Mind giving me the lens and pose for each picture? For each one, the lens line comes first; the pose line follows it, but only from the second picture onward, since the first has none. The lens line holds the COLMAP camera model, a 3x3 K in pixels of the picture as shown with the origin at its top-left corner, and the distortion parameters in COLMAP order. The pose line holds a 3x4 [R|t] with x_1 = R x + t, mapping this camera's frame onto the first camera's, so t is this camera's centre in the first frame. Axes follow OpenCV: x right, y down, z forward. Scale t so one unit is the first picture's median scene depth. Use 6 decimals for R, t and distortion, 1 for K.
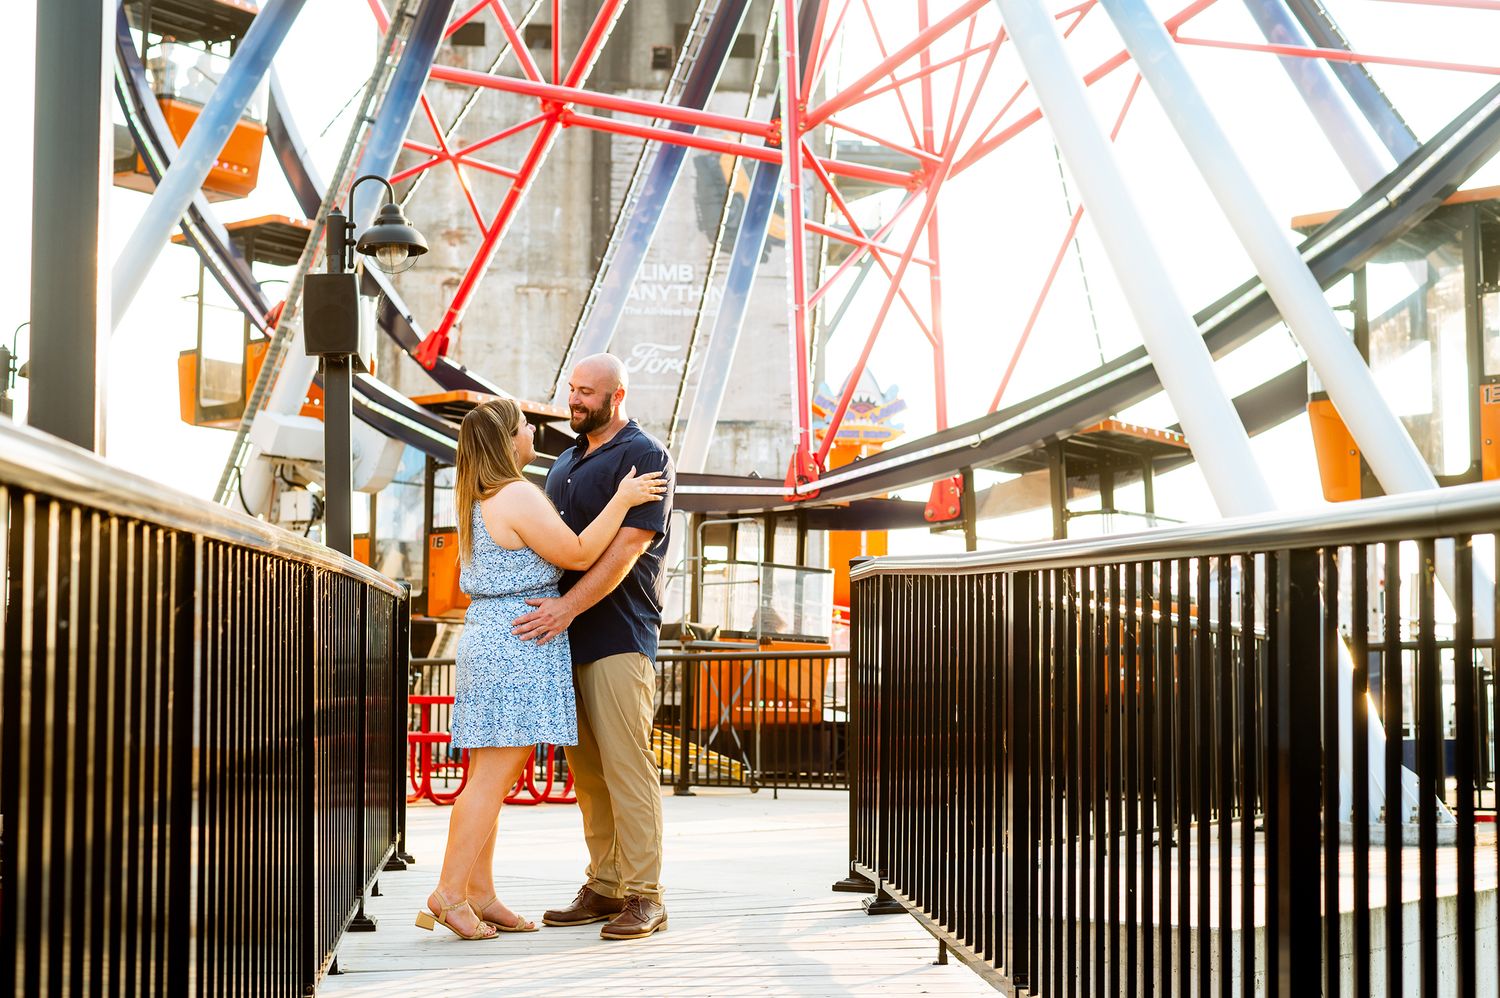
lens RADIAL K [[2280.6, 0, 759.8], [0, 2280.6, 523.5], [0, 0, 1]] dist [-0.006058, 0.000000]
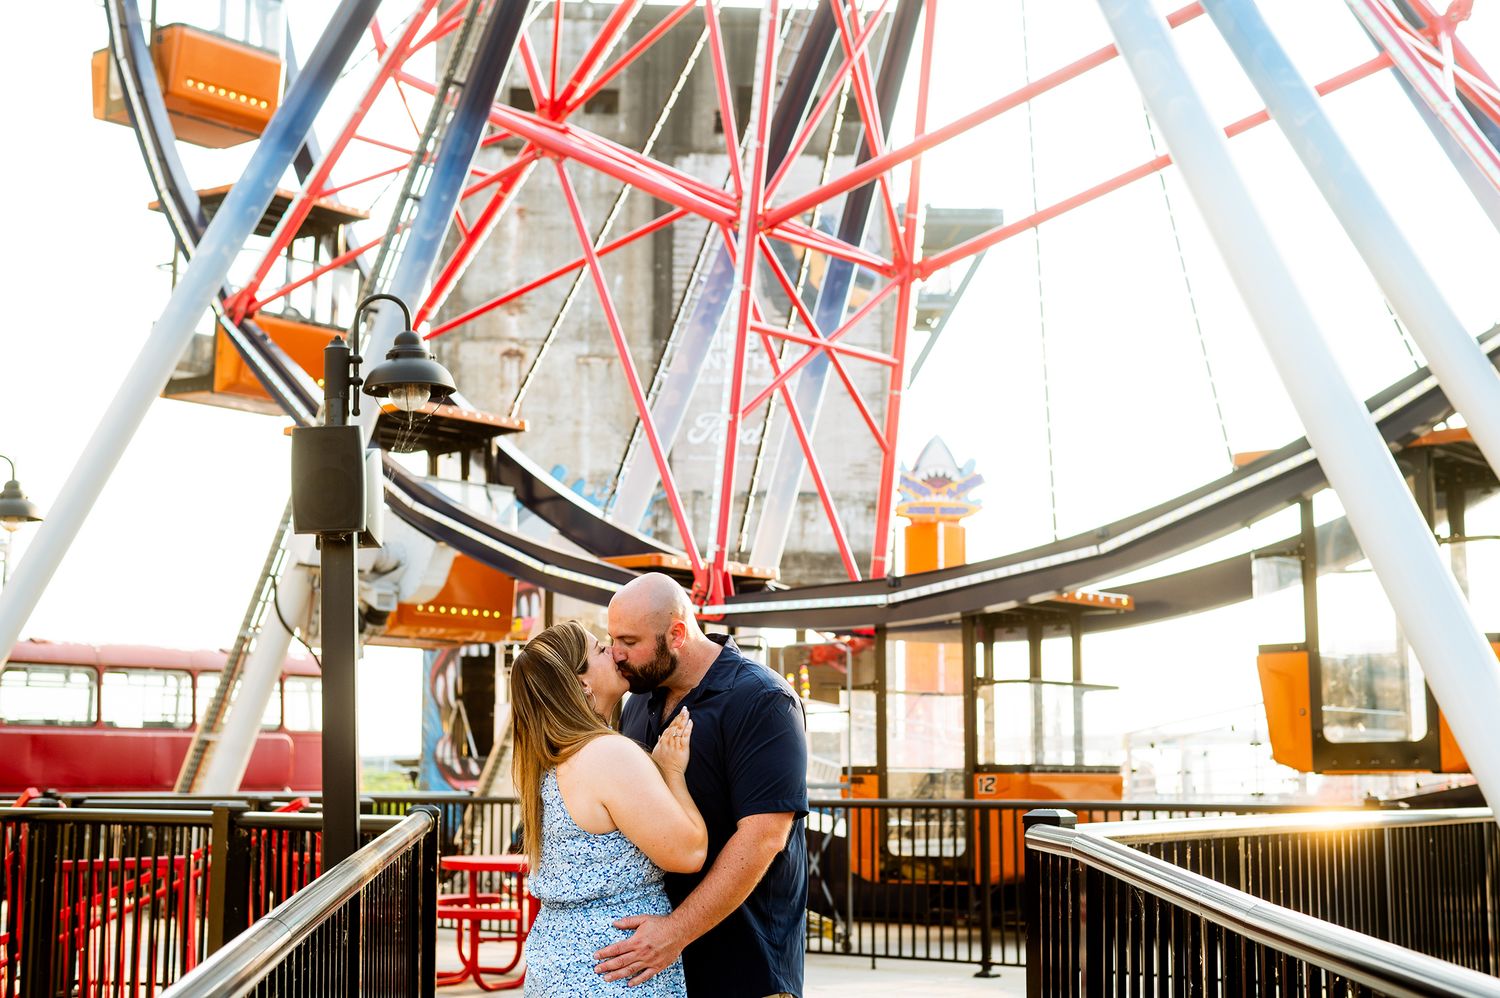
lens RADIAL K [[2280.6, 0, 748.4], [0, 2280.6, 505.4], [0, 0, 1]] dist [-0.006058, 0.000000]
pose [[0.999449, -0.008862, -0.031972, -0.008920], [0.007789, 0.999407, -0.033534, -0.021386], [0.032250, 0.033266, 0.998926, 0.092693]]
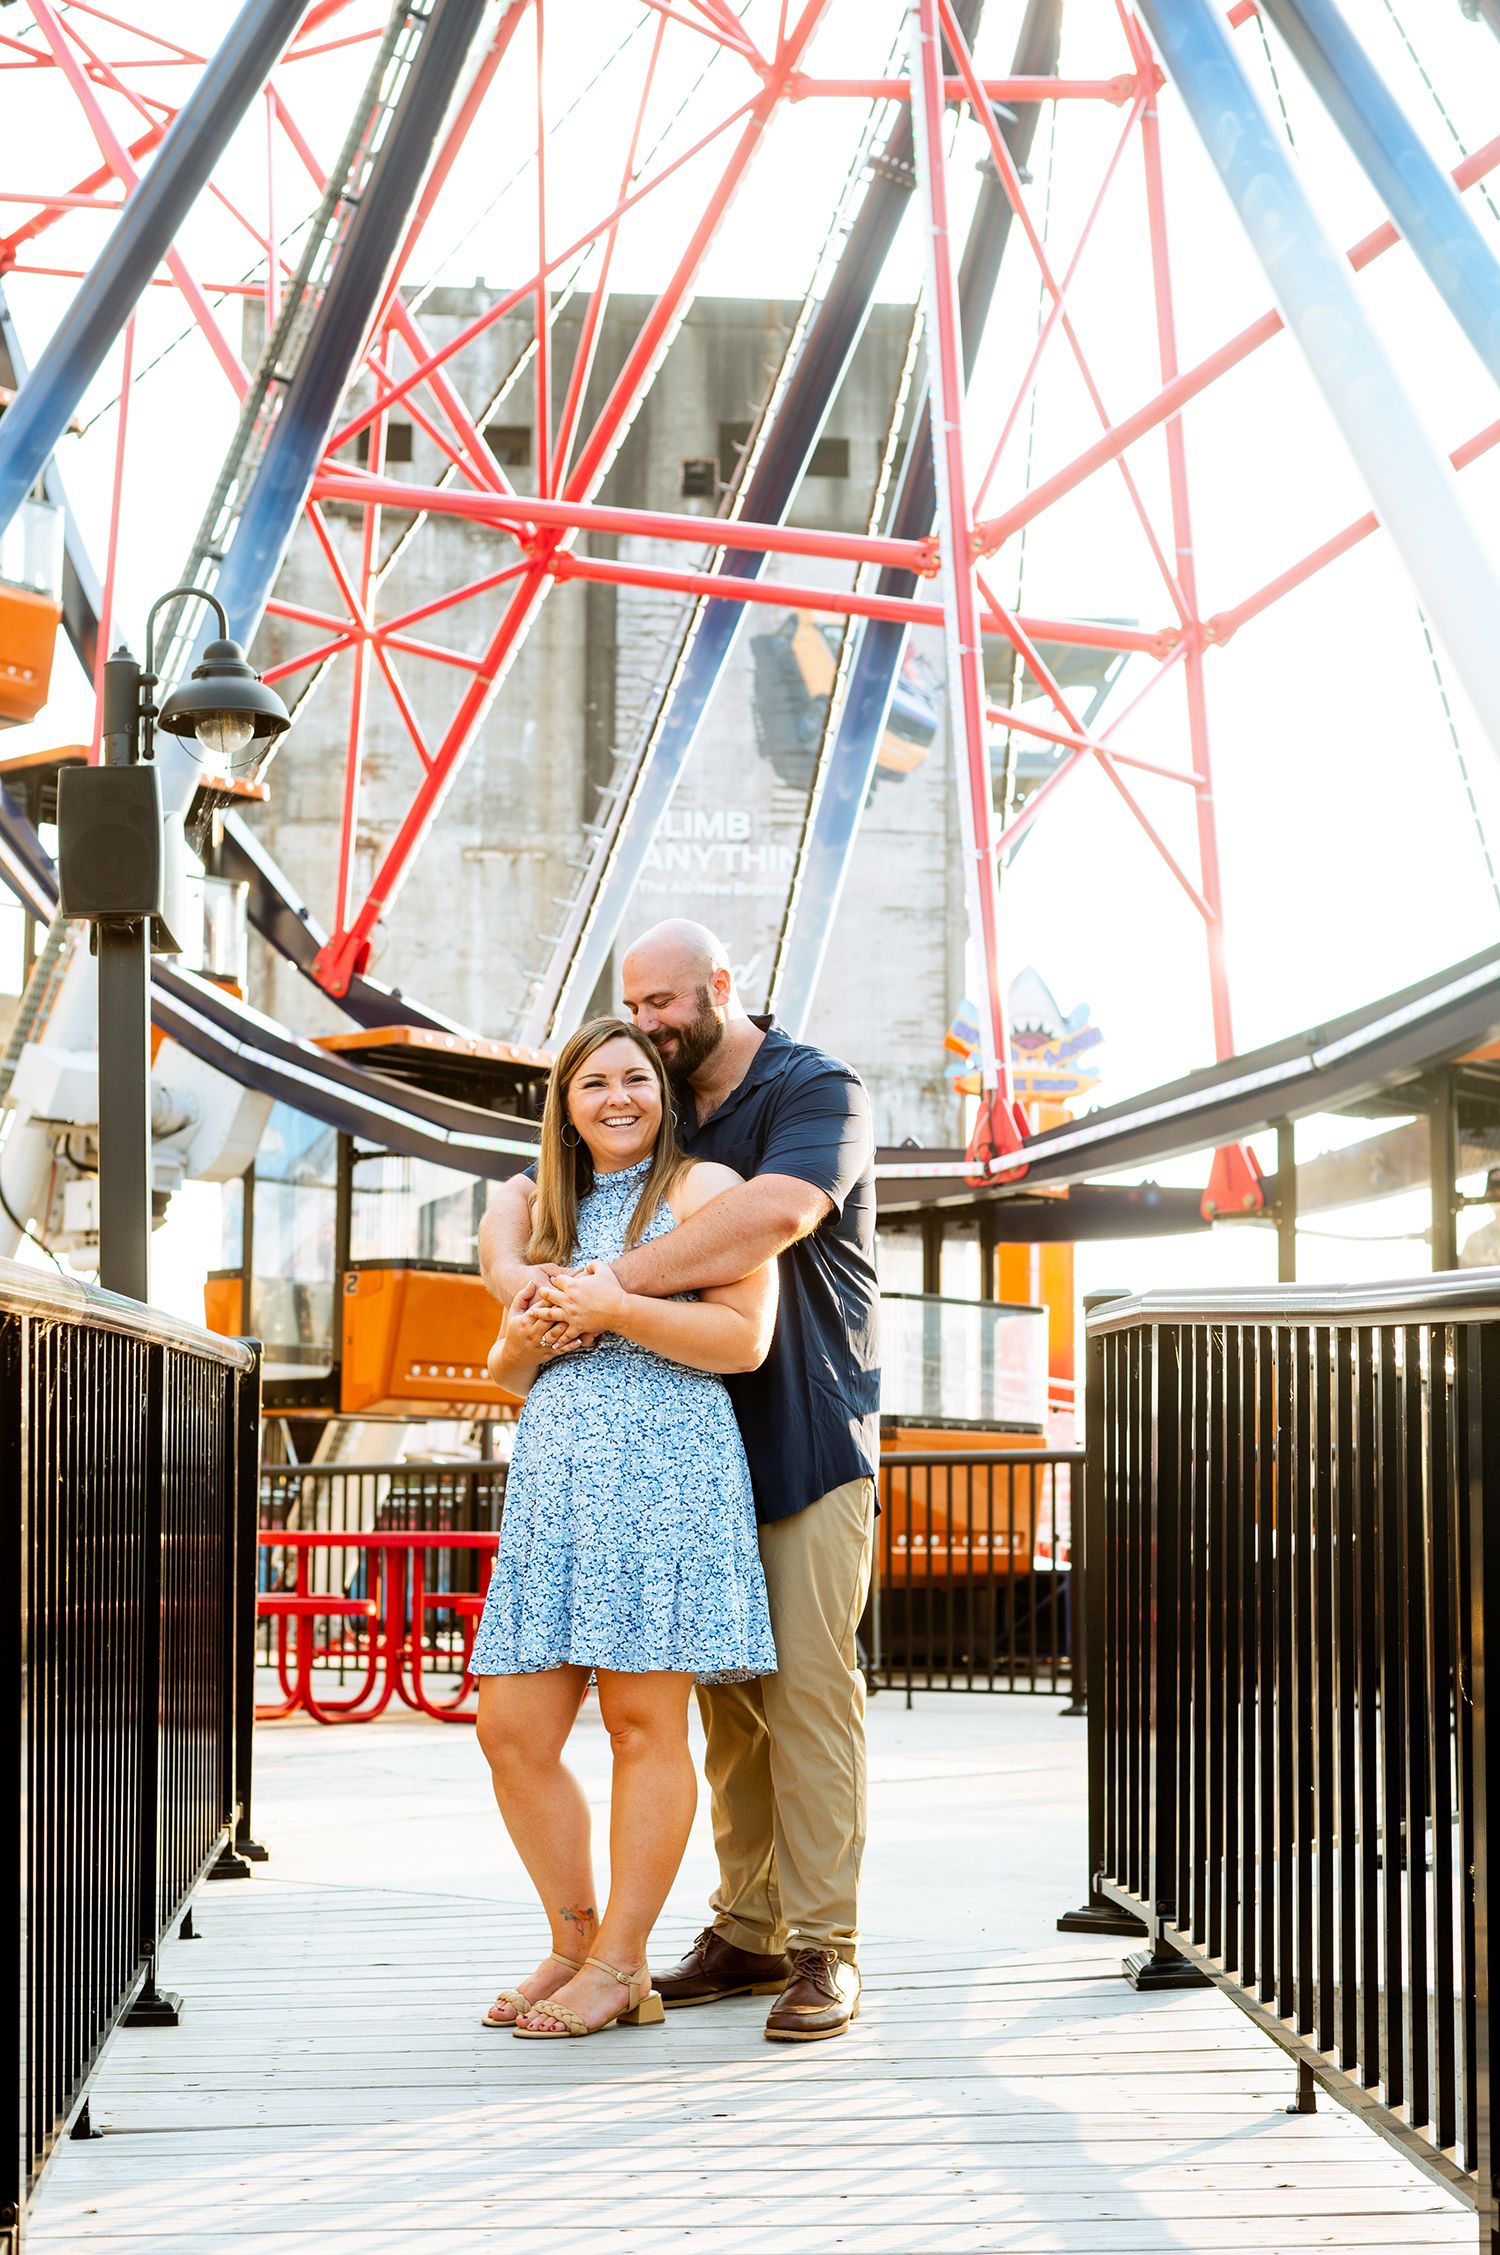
lens RADIAL K [[3657.0, 0, 756.8], [0, 3657.0, 1116.3], [0, 0, 1]] dist [-0.006189, 0.000000]
pose [[0.999634, -0.004765, -0.026619, -0.004816], [0.003910, 0.999478, -0.032070, 0.000494], [0.026758, 0.031955, 0.999131, 0.054446]]
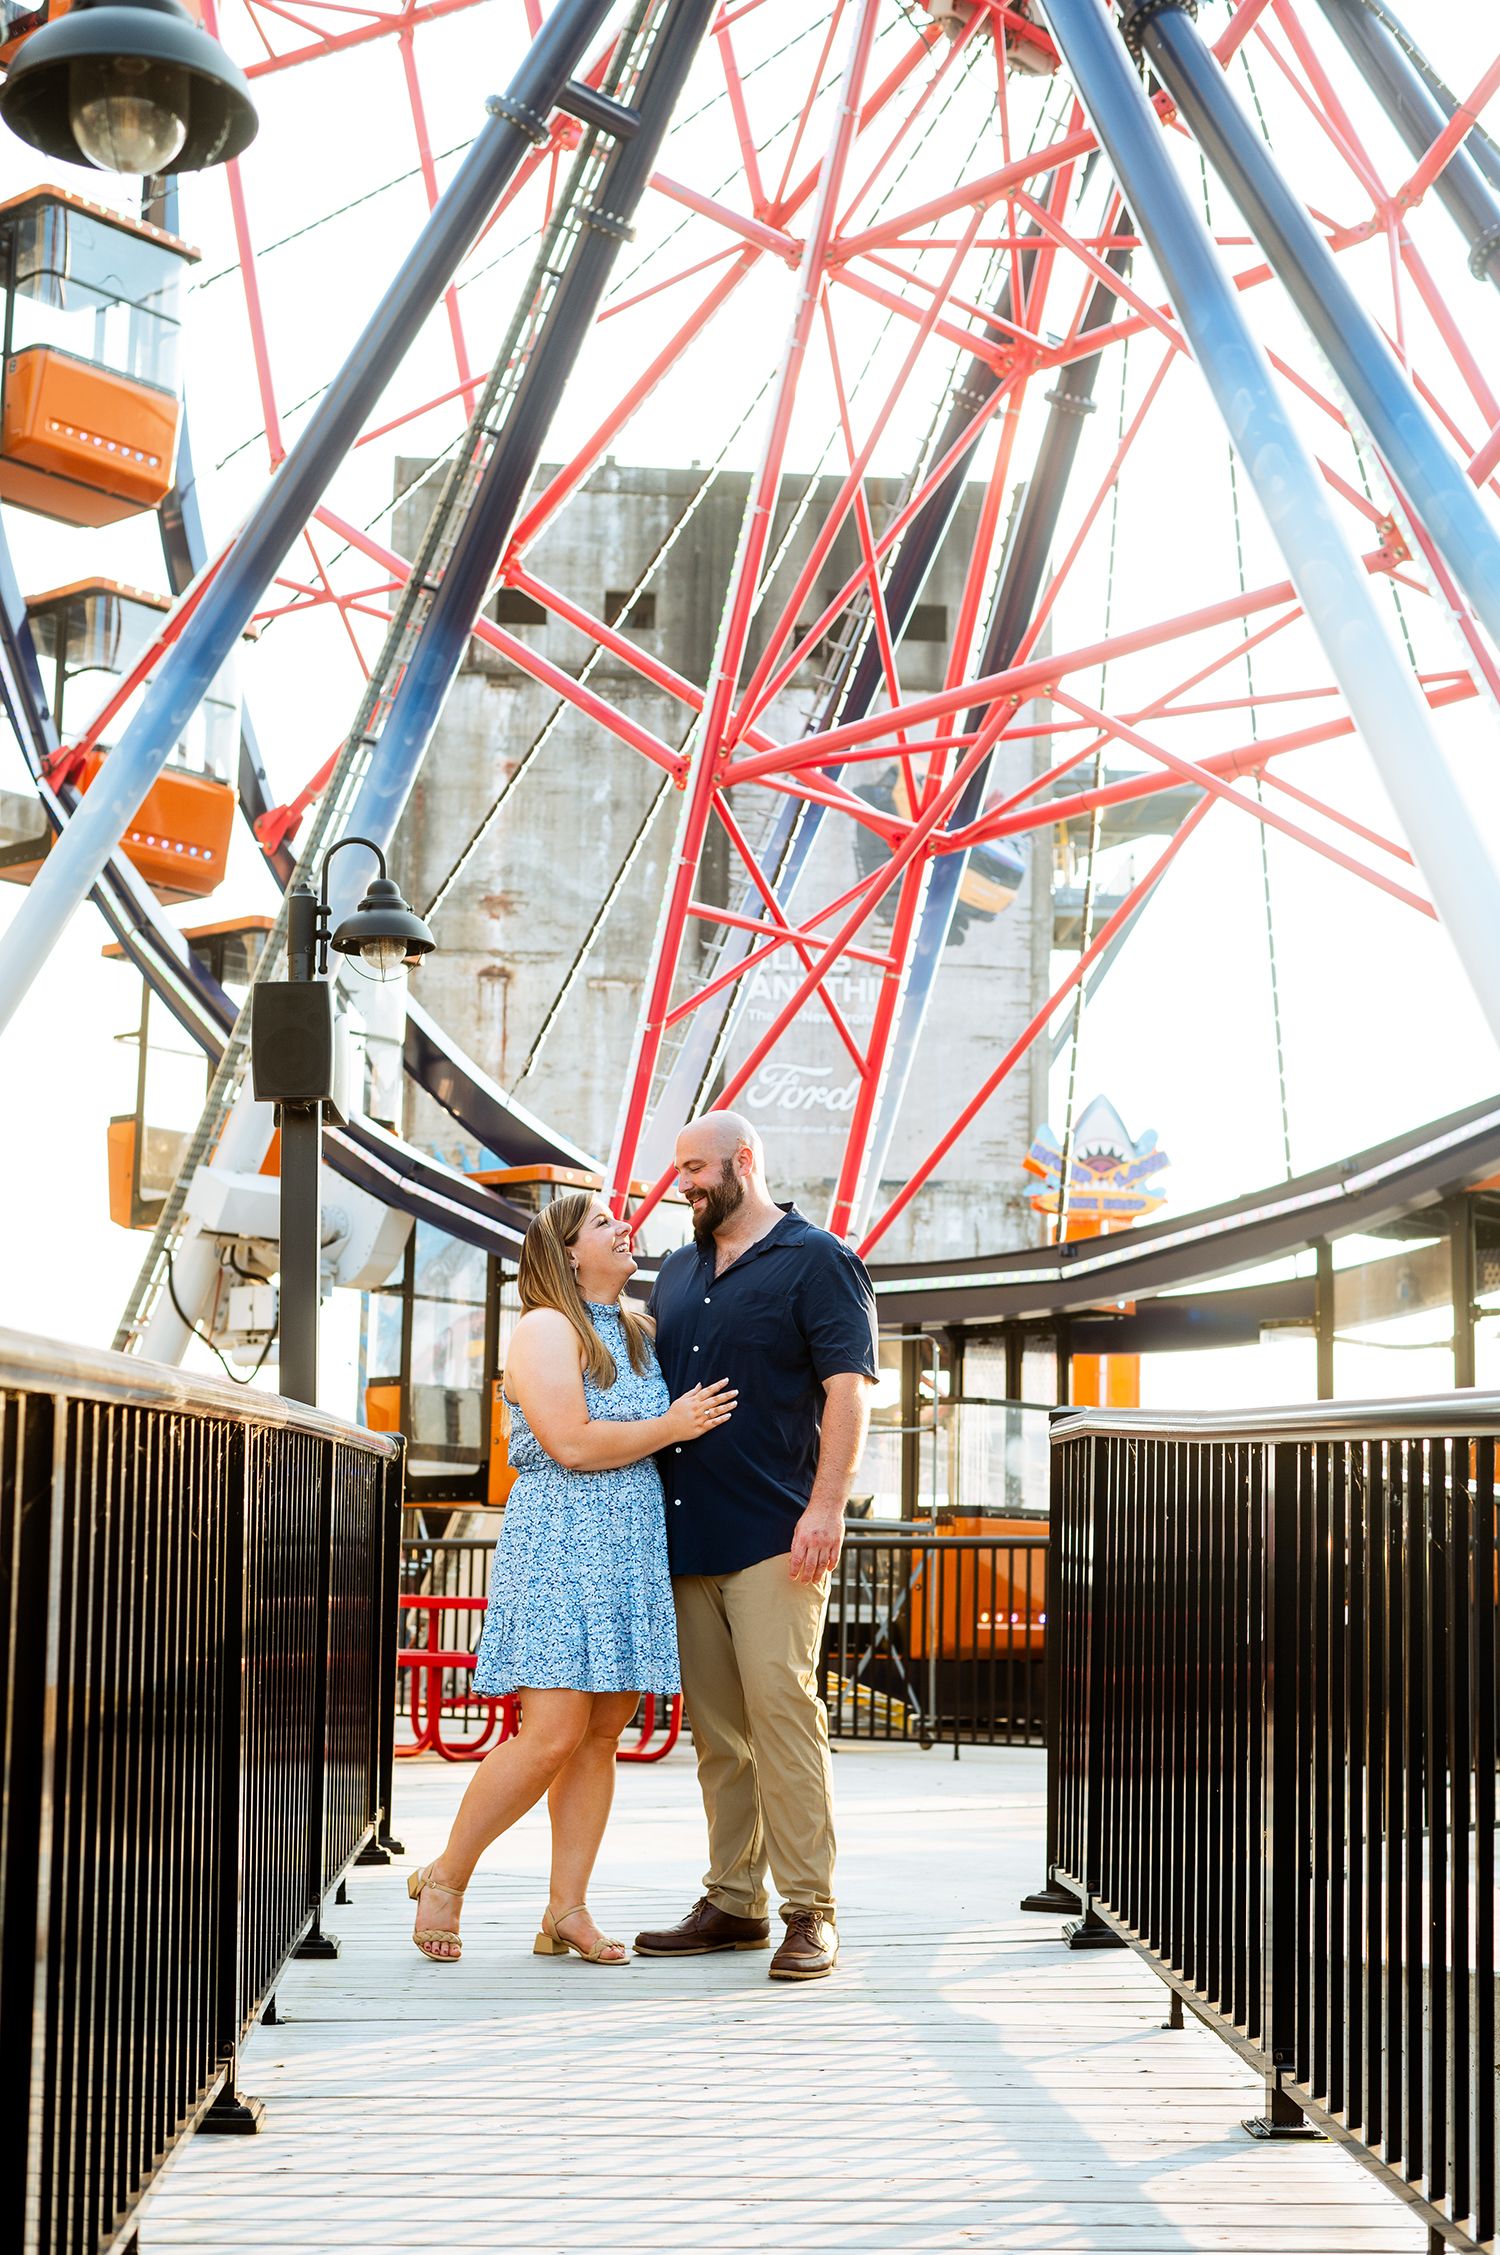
lens RADIAL K [[3428.4, 0, 743.1], [0, 3428.4, 1156.3], [0, 0, 1]] dist [-0.006058, 0.000000]
pose [[0.998085, 0.007053, -0.061446, 0.003819], [-0.010183, 0.998658, -0.050774, -0.002464], [0.061005, 0.051302, 0.996818, -0.005181]]
